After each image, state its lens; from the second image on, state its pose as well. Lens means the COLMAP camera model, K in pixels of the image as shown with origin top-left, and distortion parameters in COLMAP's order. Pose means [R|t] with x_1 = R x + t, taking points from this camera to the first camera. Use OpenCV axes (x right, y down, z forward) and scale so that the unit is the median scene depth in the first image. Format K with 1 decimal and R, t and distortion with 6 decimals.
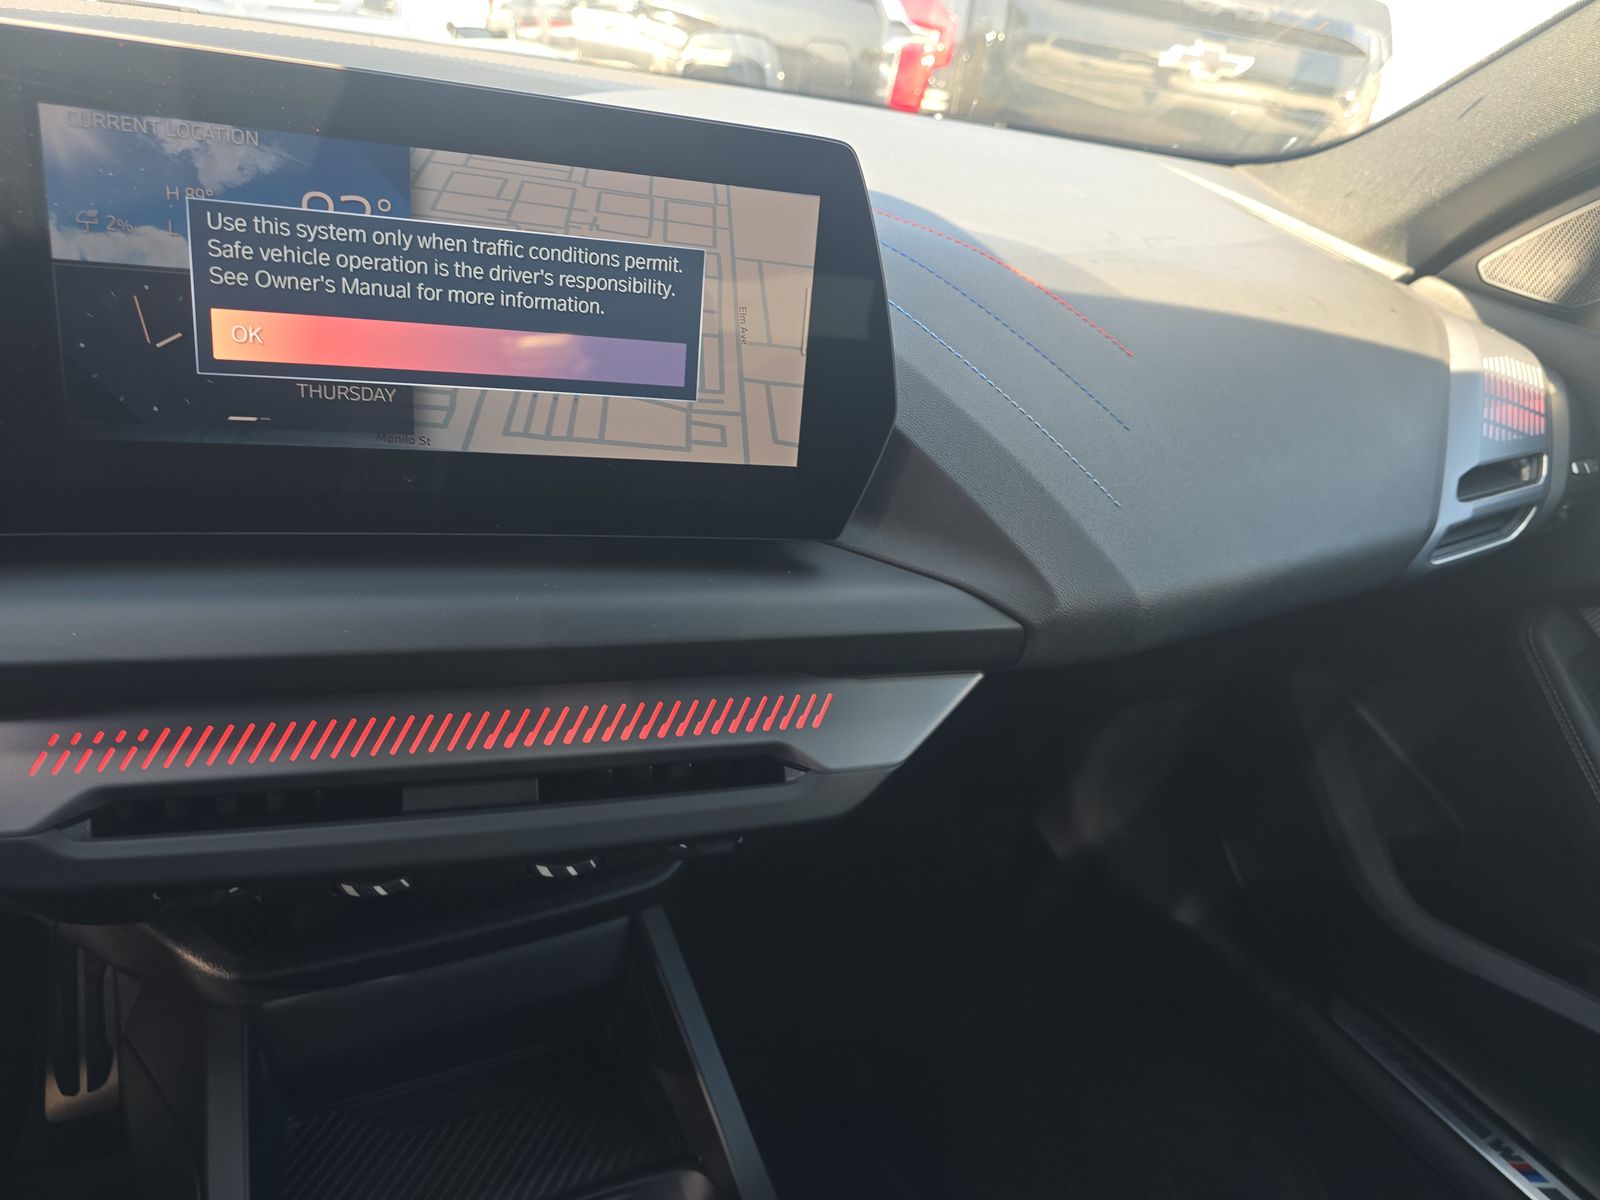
lens RADIAL K [[1071.0, 0, 811.5], [0, 1071.0, 599.2], [0, 0, 1]] dist [0.033501, -0.033260]
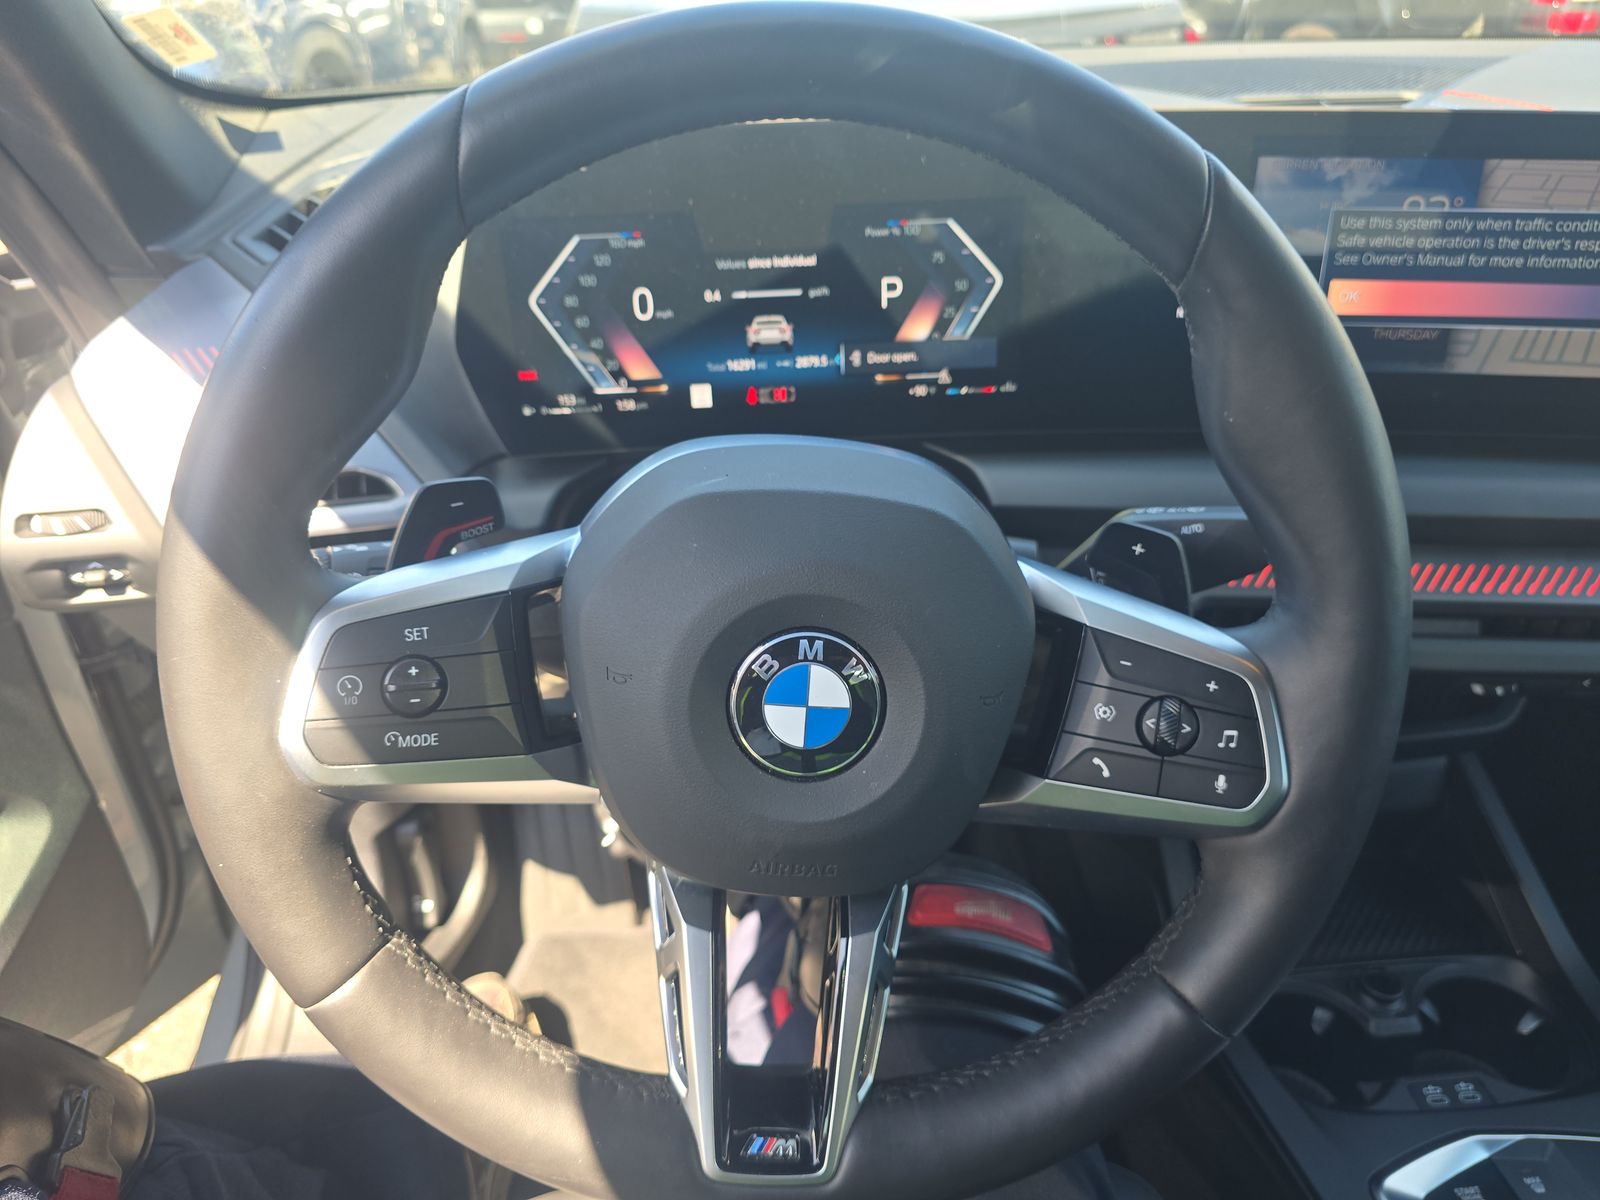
lens RADIAL K [[1071.0, 0, 803.5], [0, 1071.0, 601.8], [0, 0, 1]] dist [0.033501, -0.033260]
pose [[0.924915, 0.055750, -0.376065, -0.611779], [-0.043584, 0.998217, 0.040788, 0.145417], [0.377669, -0.021335, 0.925695, -0.663558]]
